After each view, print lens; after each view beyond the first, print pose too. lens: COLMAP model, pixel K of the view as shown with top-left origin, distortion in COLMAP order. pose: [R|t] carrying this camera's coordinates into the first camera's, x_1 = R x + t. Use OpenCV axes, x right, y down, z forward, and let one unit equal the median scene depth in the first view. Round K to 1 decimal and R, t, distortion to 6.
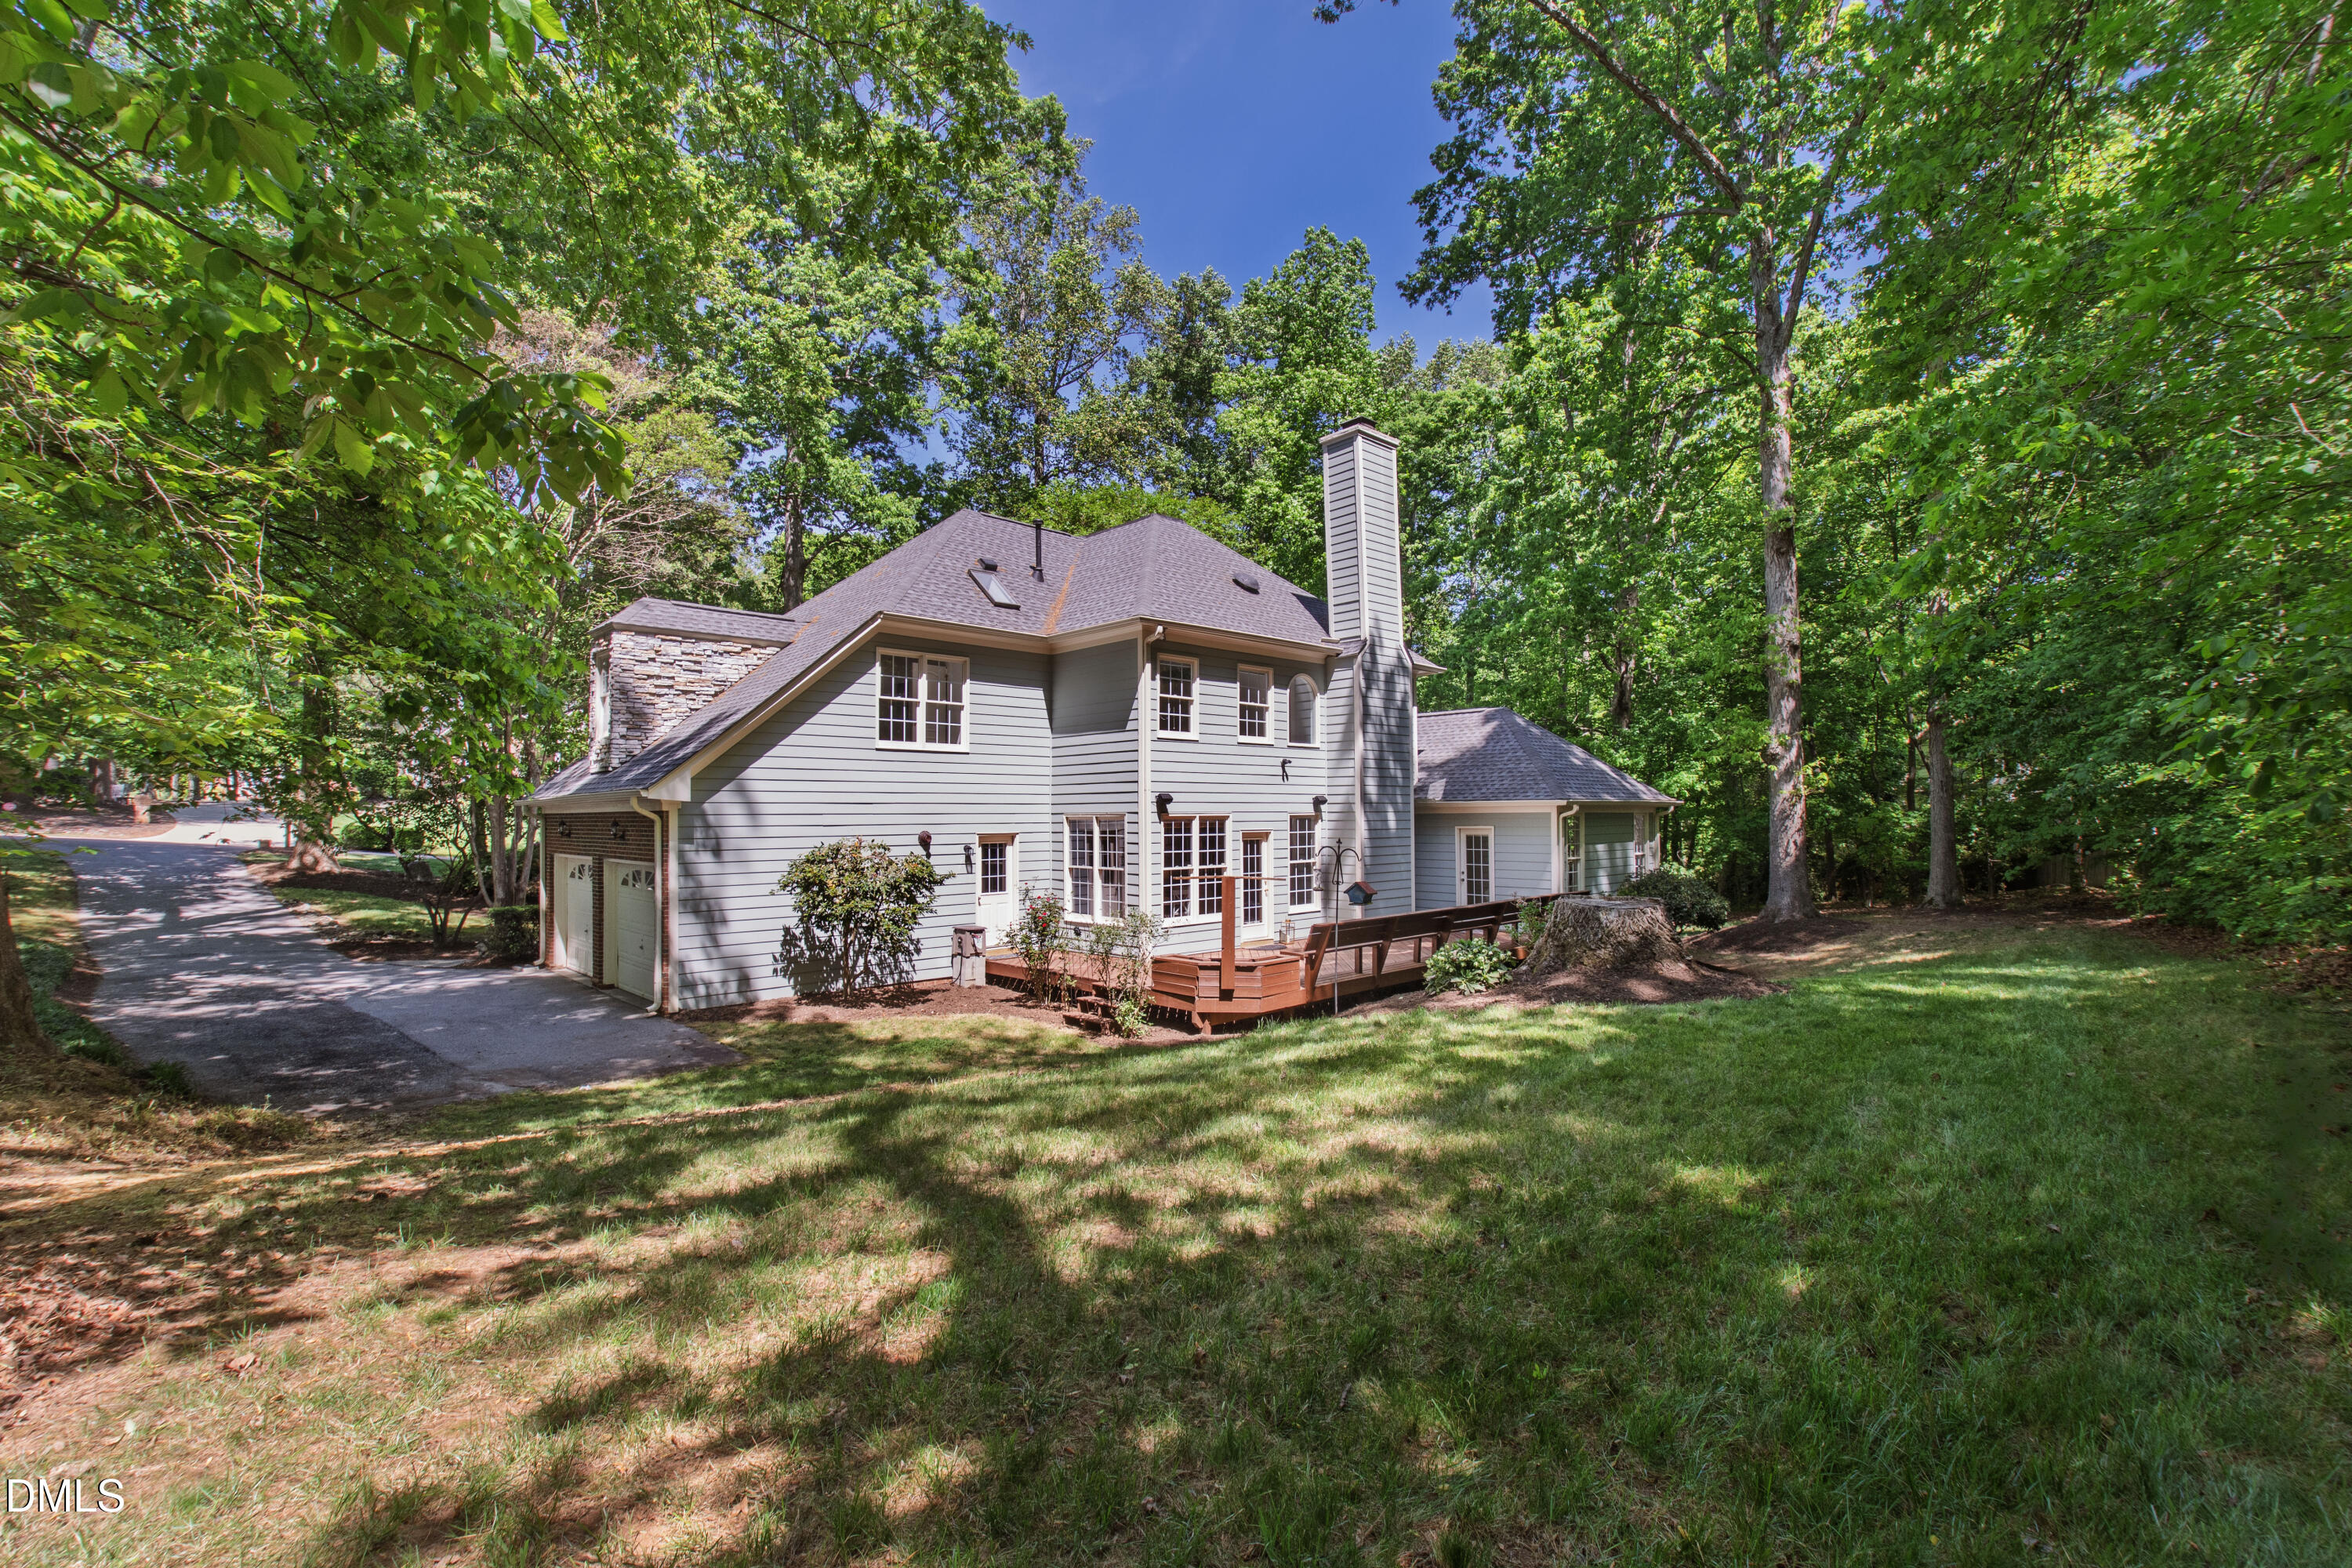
lens RADIAL K [[1051.9, 0, 1176.0], [0, 1051.9, 784.0], [0, 0, 1]] dist [0.017254, 0.000257]
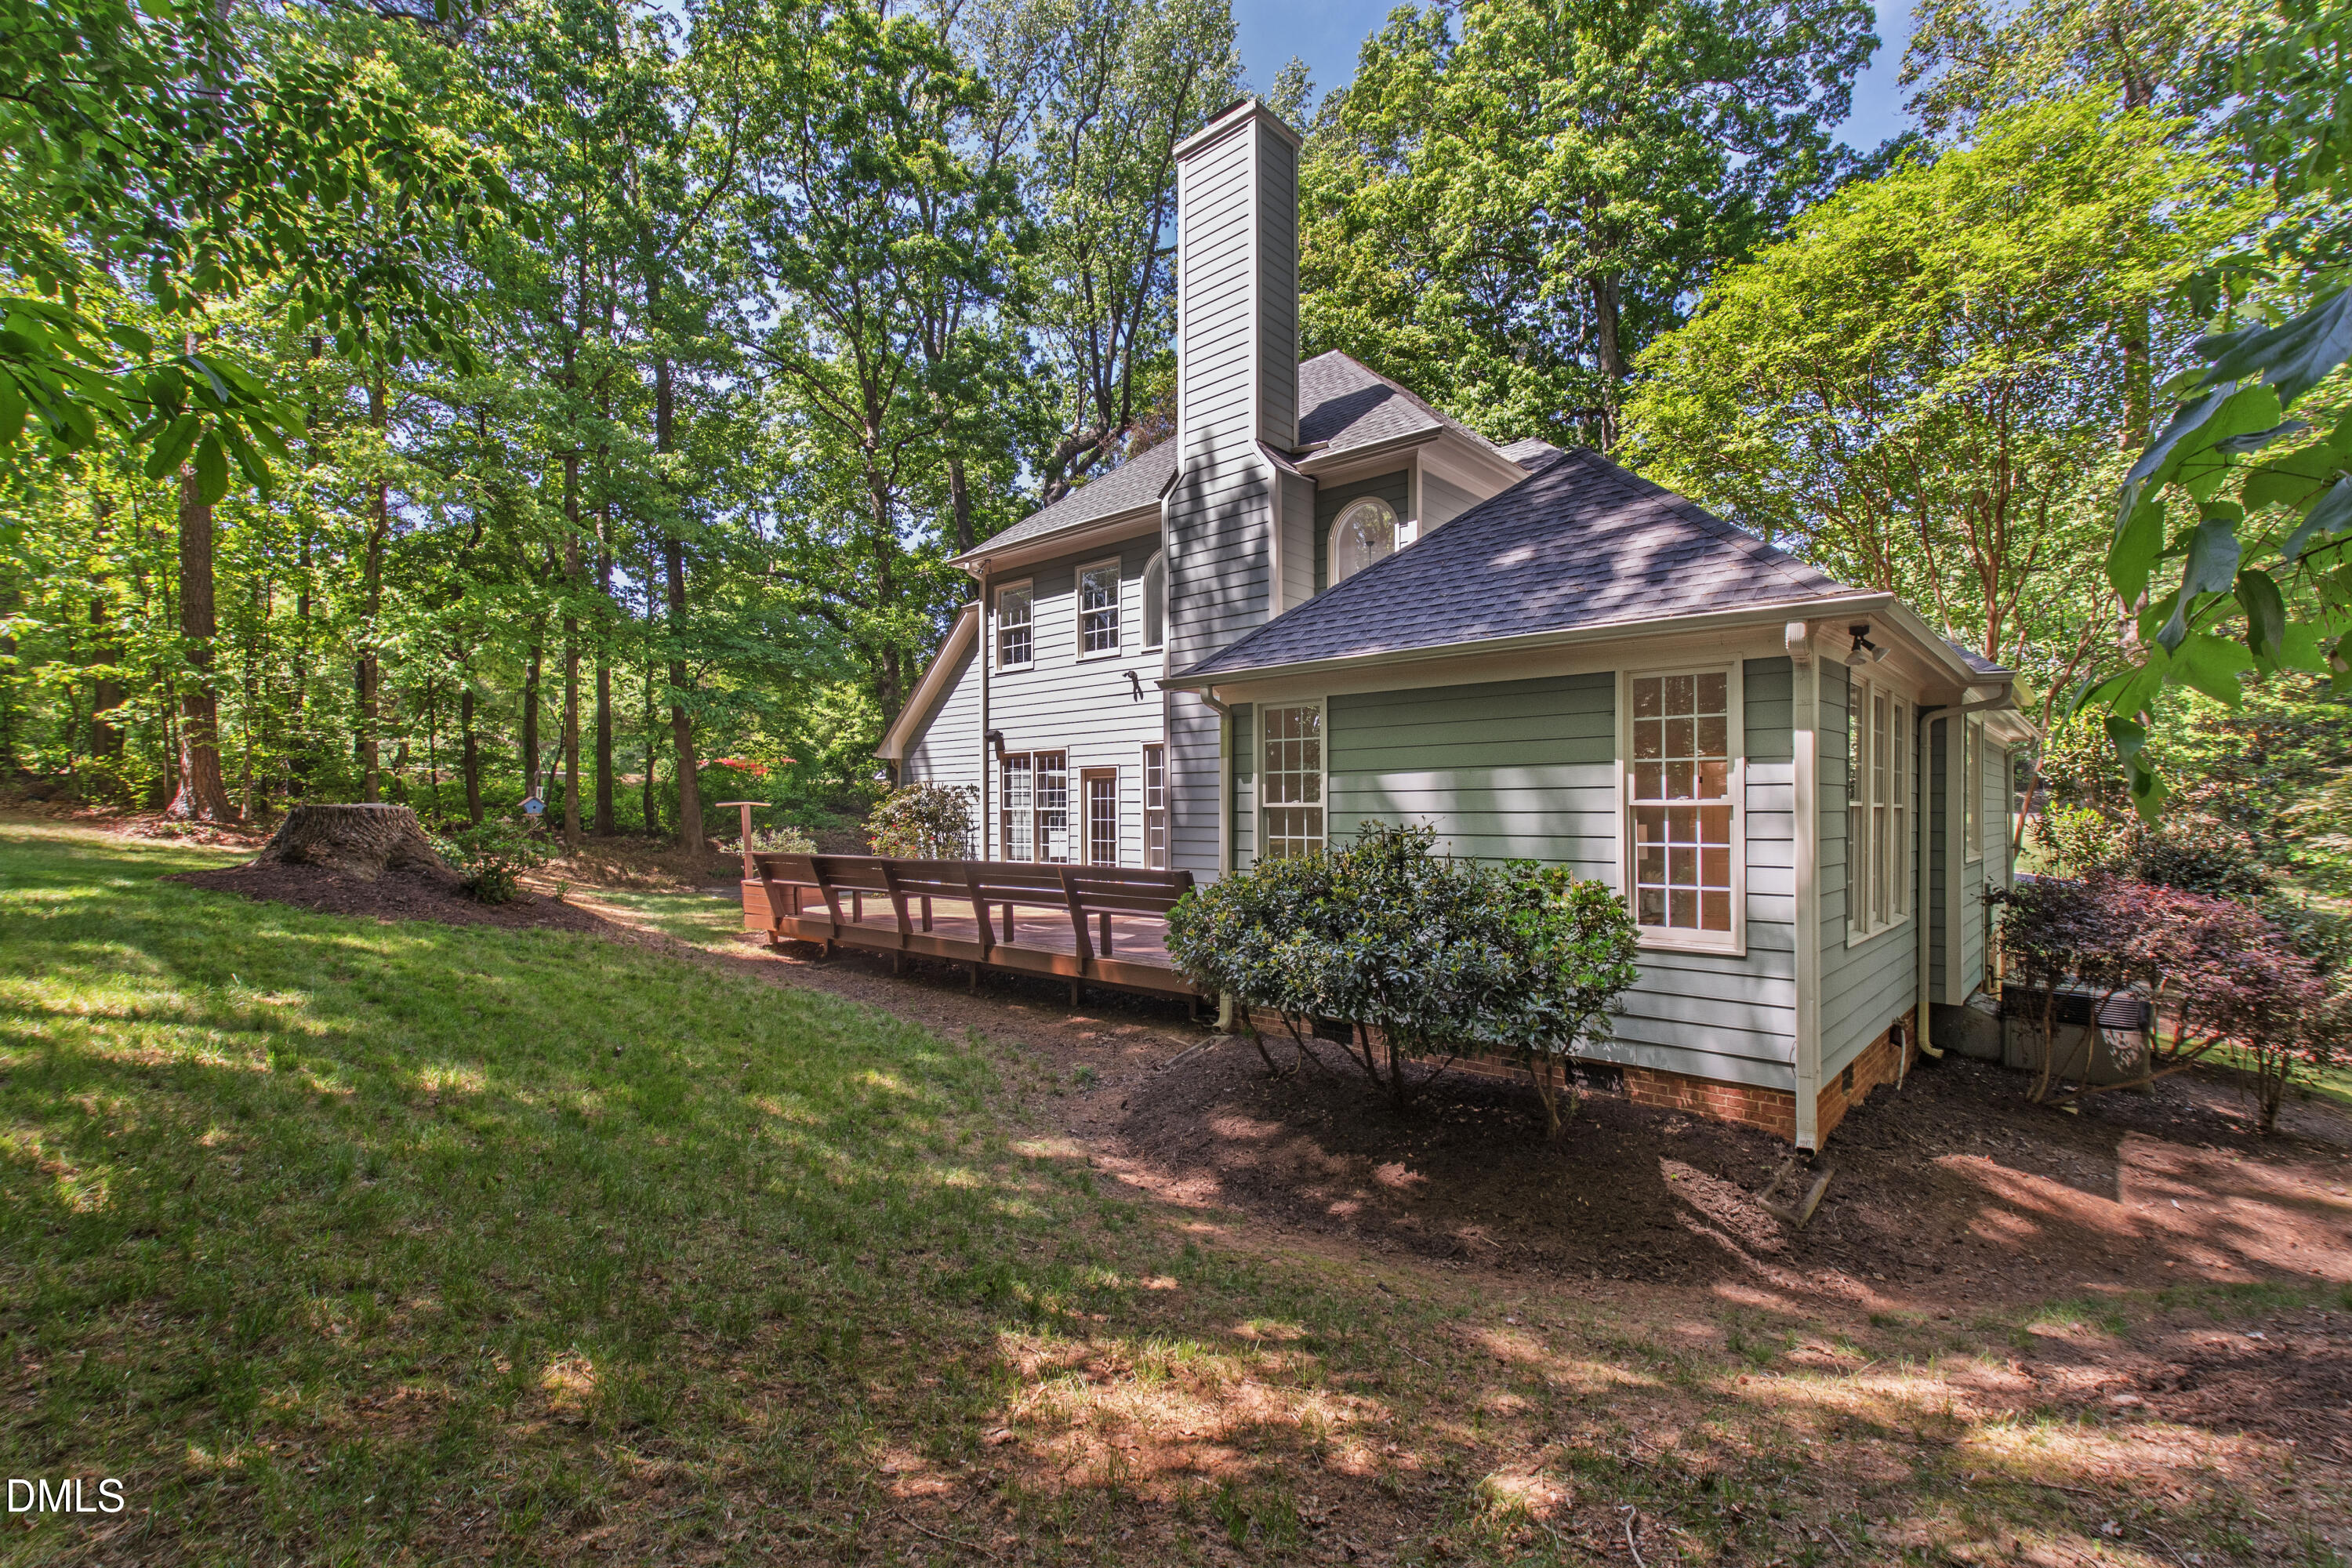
lens RADIAL K [[1051.9, 0, 1176.0], [0, 1051.9, 784.0], [0, 0, 1]] dist [0.017254, 0.000257]
pose [[0.119515, -0.017367, -0.992681, 0.898112], [0.041514, 0.999060, -0.012480, 0.071520], [0.991964, -0.039718, 0.120123, 0.971705]]
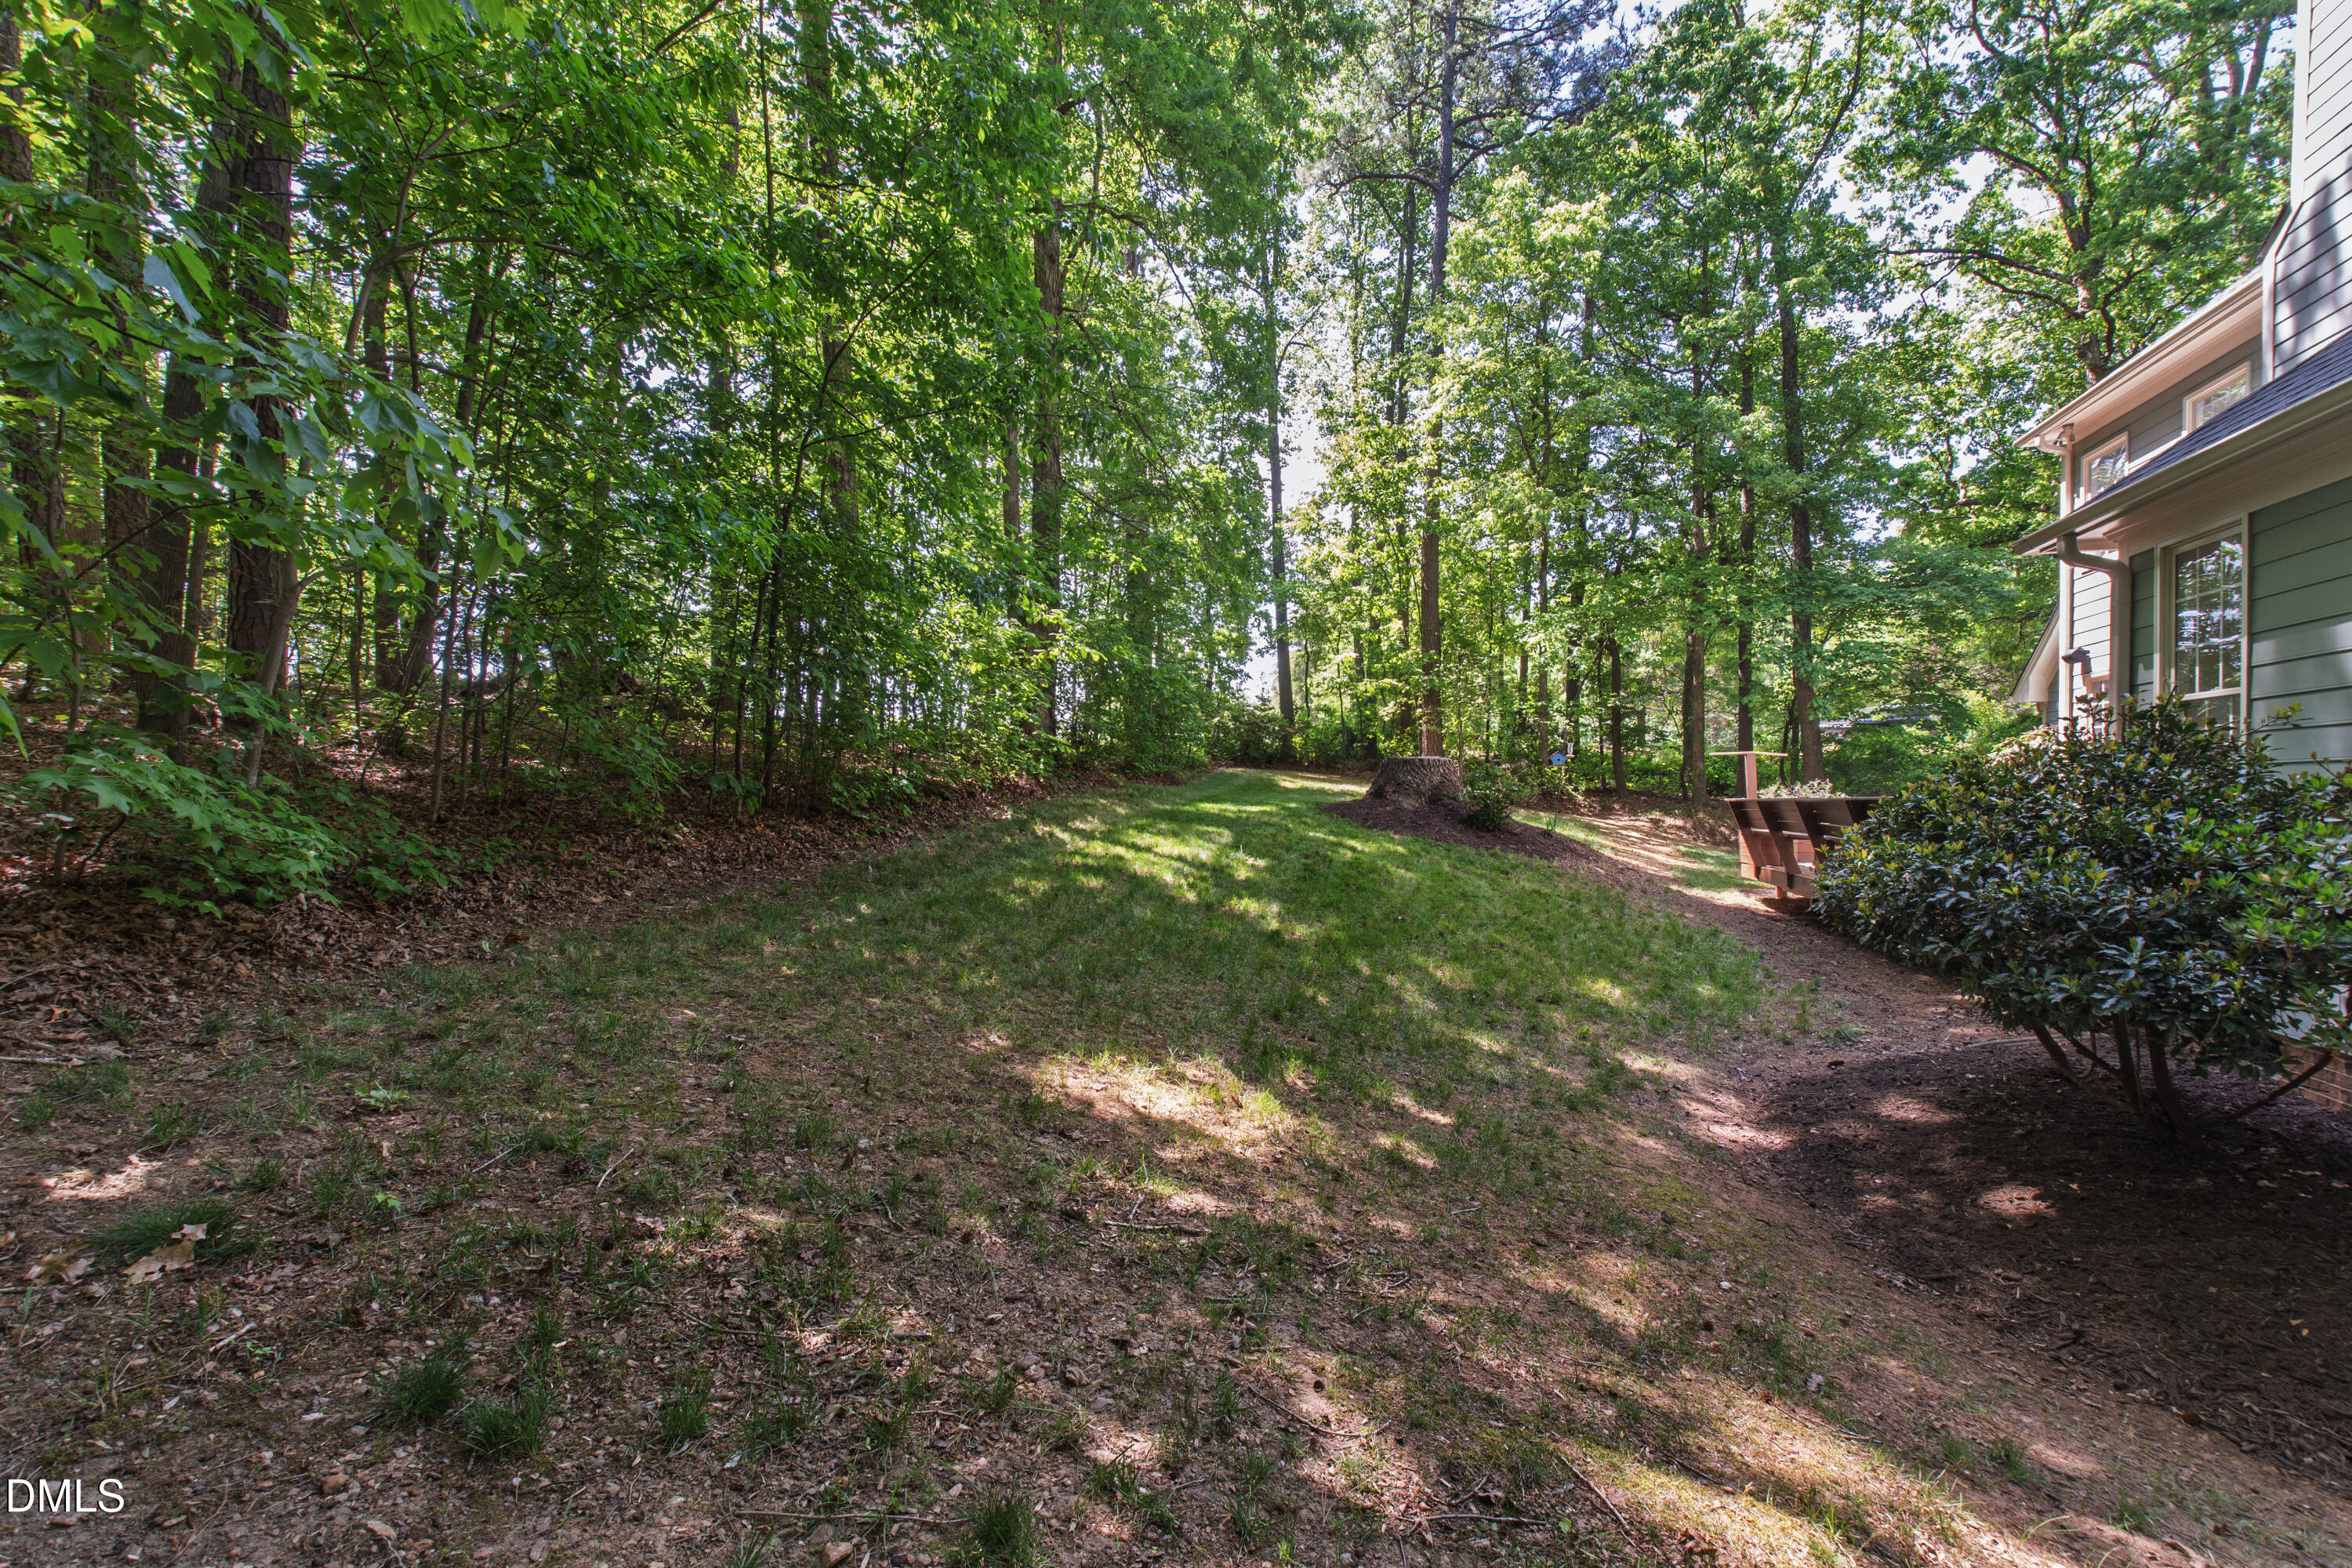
lens RADIAL K [[1051.9, 0, 1176.0], [0, 1051.9, 784.0], [0, 0, 1]] dist [0.017254, 0.000257]
pose [[-0.836739, -0.001085, -0.547600, 0.849774], [0.025918, 0.998799, -0.041582, 0.111335], [0.546988, -0.048986, -0.835706, 1.191475]]
